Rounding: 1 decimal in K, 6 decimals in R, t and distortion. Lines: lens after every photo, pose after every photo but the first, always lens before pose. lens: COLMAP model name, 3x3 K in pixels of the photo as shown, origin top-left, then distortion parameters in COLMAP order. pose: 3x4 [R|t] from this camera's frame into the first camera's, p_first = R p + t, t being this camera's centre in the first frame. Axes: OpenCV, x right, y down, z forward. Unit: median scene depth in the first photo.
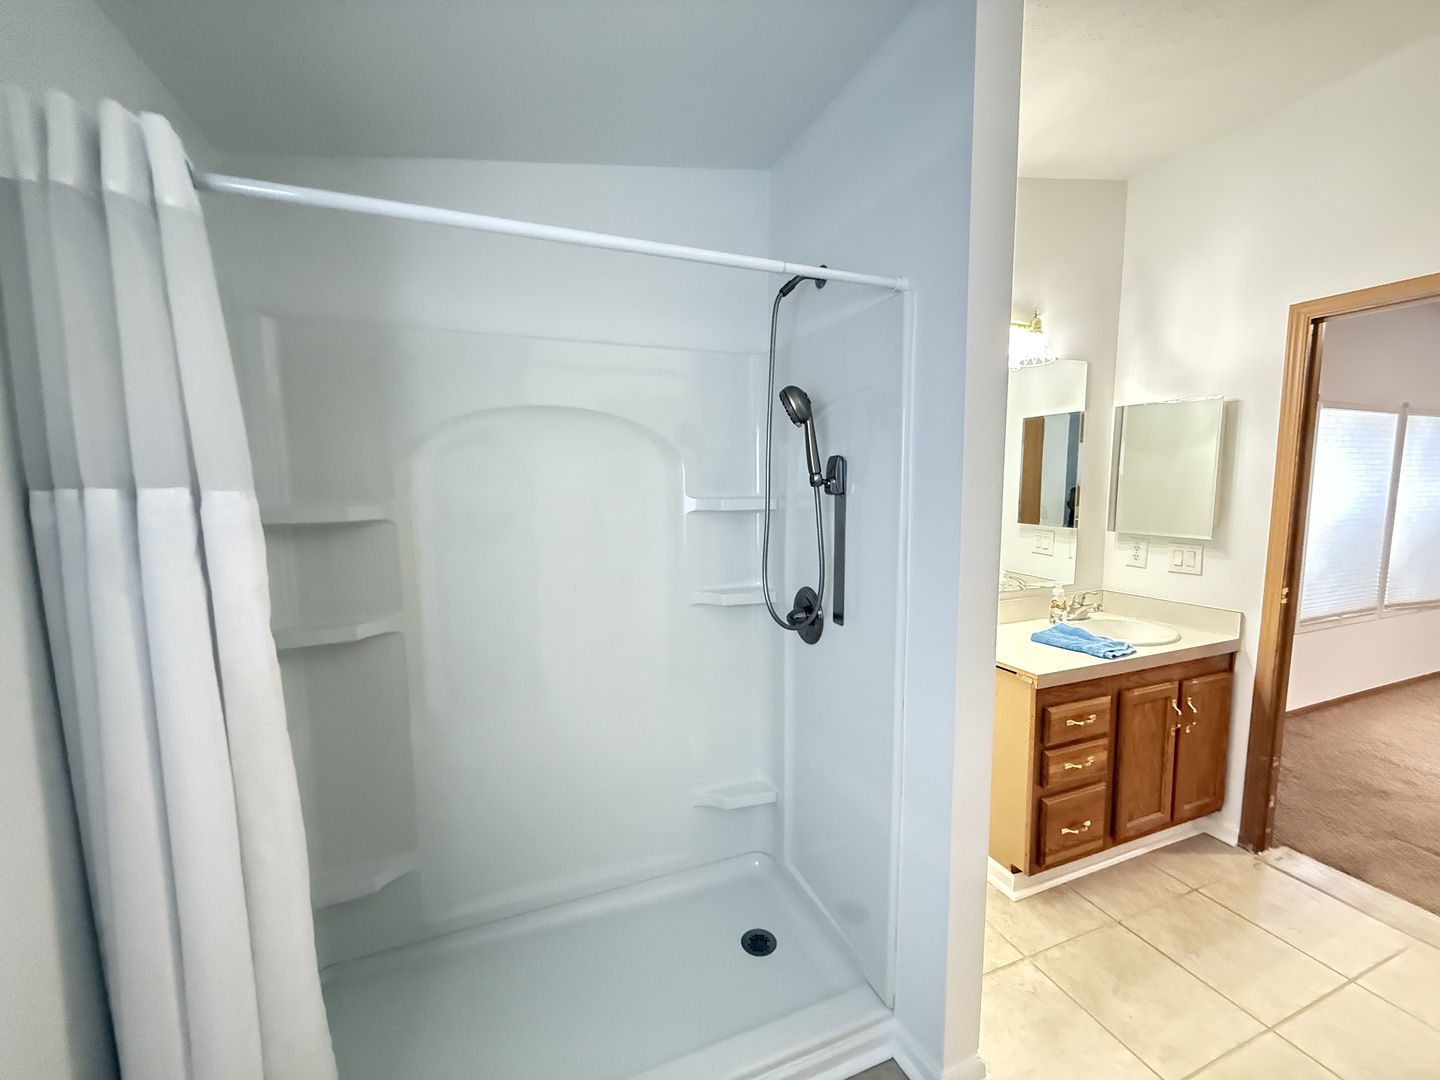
lens RADIAL K [[572.1, 0, 719.6], [0, 572.1, 540.4], [0, 0, 1]] dist [-0.000129, -0.000307]
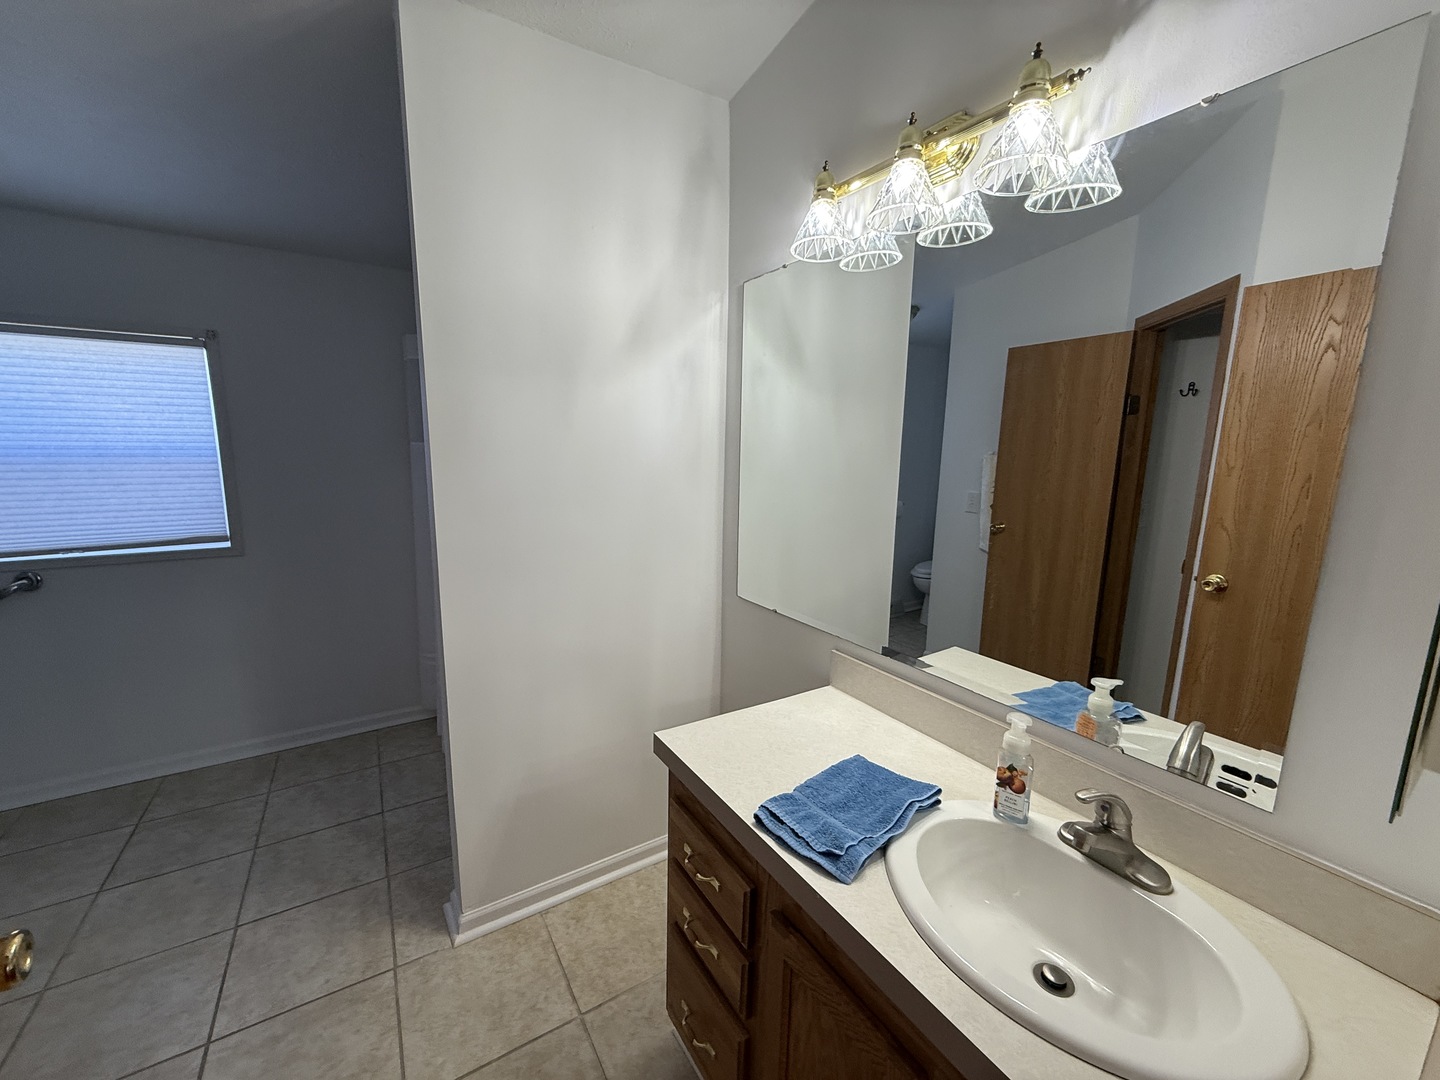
lens RADIAL K [[572.1, 0, 718.6], [0, 572.1, 542.4], [0, 0, 1]] dist [-0.000129, -0.000307]
pose [[0.194586, 0.170560, -0.965943, 1.336492], [-0.117555, 0.981724, 0.149666, -0.125197], [0.973816, 0.084428, 0.211080, 0.998264]]
